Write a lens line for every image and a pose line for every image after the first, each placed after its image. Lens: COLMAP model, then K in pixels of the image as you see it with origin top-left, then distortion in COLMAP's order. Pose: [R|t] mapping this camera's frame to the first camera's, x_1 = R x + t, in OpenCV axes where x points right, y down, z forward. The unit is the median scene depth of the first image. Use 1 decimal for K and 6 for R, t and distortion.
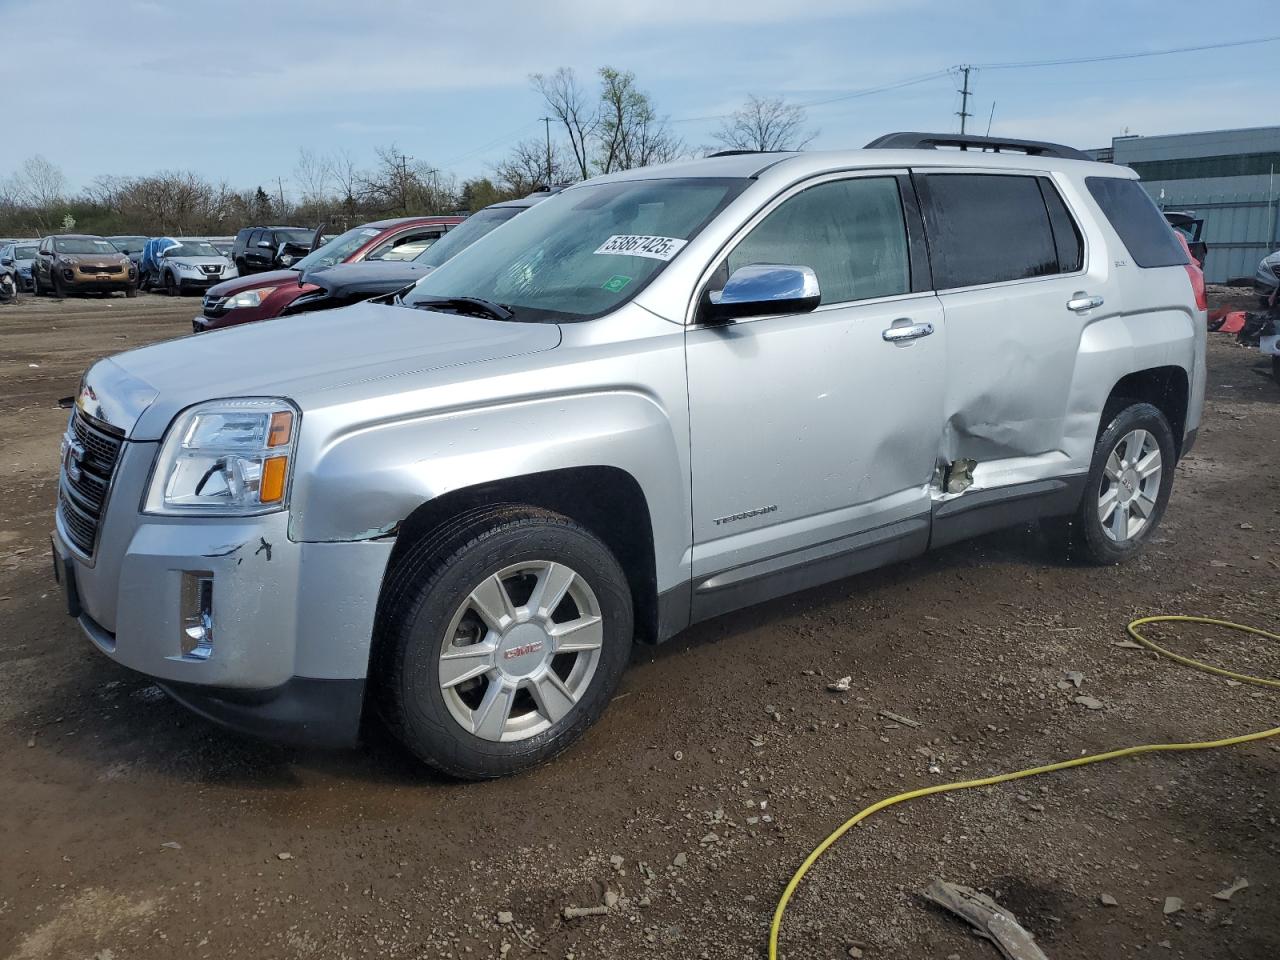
lens RADIAL K [[1021.1, 0, 643.7], [0, 1021.1, 478.0], [0, 0, 1]] dist [0.021328, -0.019841]
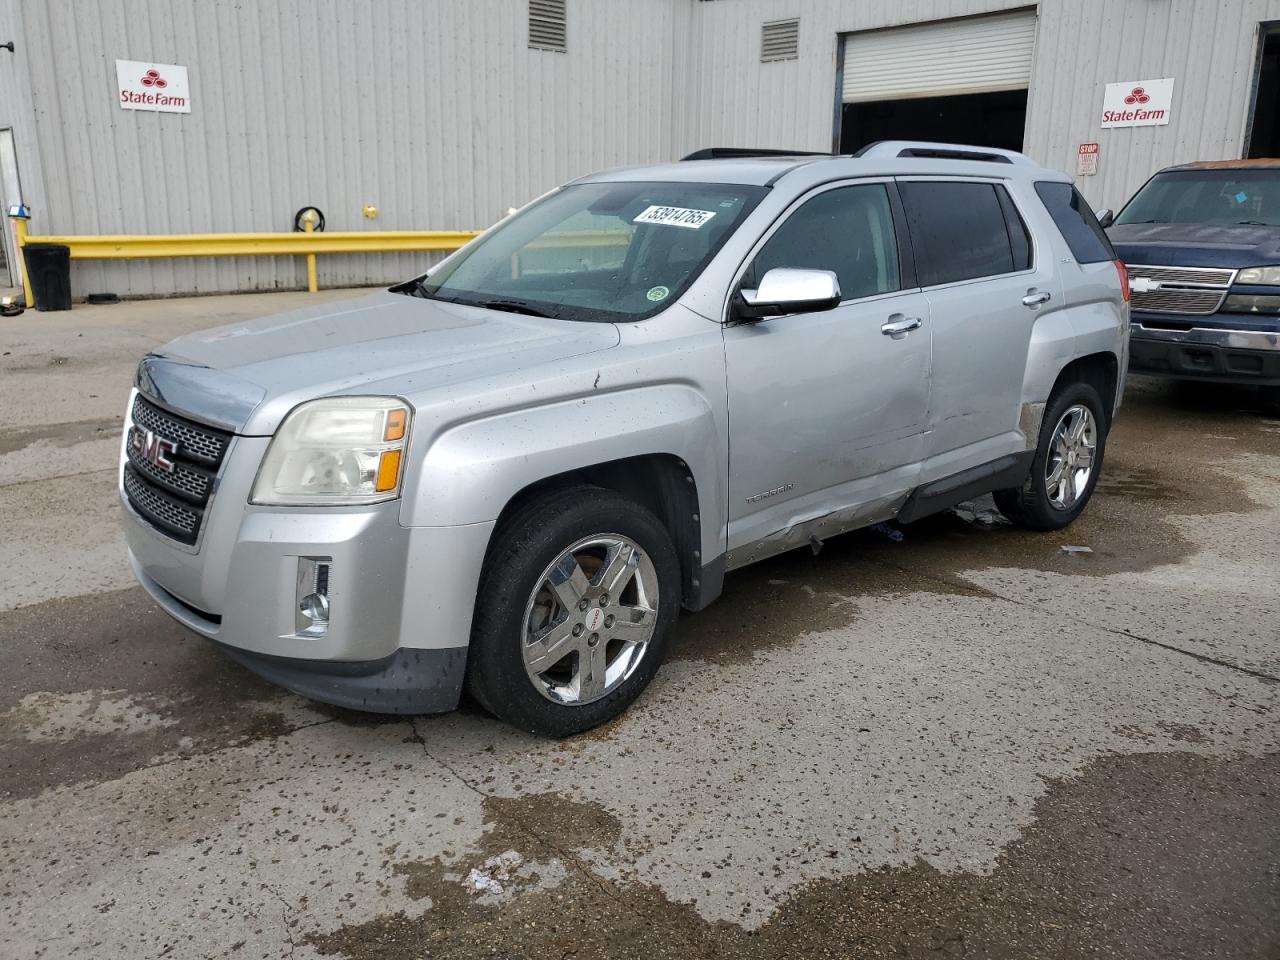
lens RADIAL K [[1021.1, 0, 633.4], [0, 1021.1, 469.7], [0, 0, 1]] dist [0.021328, -0.019841]
pose [[0.994123, -0.015532, 0.107135, -0.180126], [0.013412, 0.999700, 0.020478, -0.015191], [-0.107421, -0.018920, 0.994034, -0.094524]]
